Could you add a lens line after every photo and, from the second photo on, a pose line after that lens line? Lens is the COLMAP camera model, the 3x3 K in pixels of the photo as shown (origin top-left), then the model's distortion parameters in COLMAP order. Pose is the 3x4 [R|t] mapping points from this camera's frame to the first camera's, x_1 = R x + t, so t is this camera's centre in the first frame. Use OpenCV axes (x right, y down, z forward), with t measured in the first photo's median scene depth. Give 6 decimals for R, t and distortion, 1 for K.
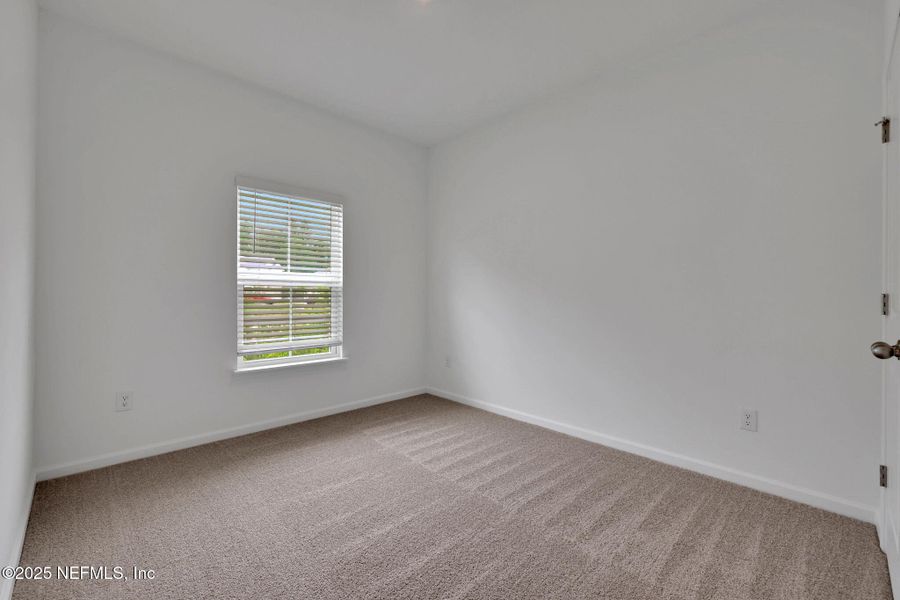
lens RADIAL K [[837.3, 0, 450.0], [0, 837.3, 300.0], [0, 0, 1]] dist [0.006168, 0.001845]
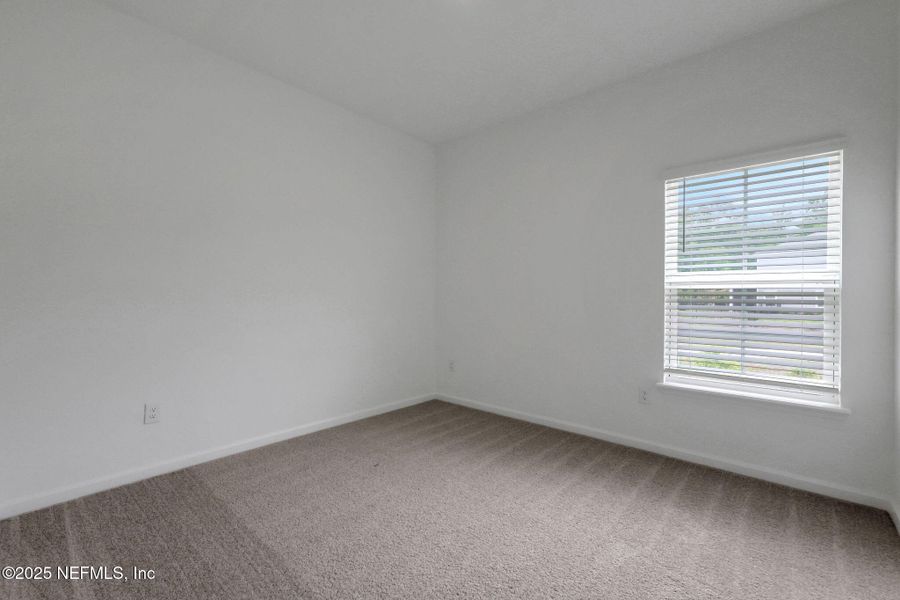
lens RADIAL K [[837.3, 0, 450.0], [0, 837.3, 300.0], [0, 0, 1]] dist [0.006168, 0.001845]
pose [[-0.601556, -0.013049, -0.798724, 0.540414], [-0.022741, 0.999741, 0.000795, -0.001500], [0.798507, 0.018642, -0.601697, 1.193969]]
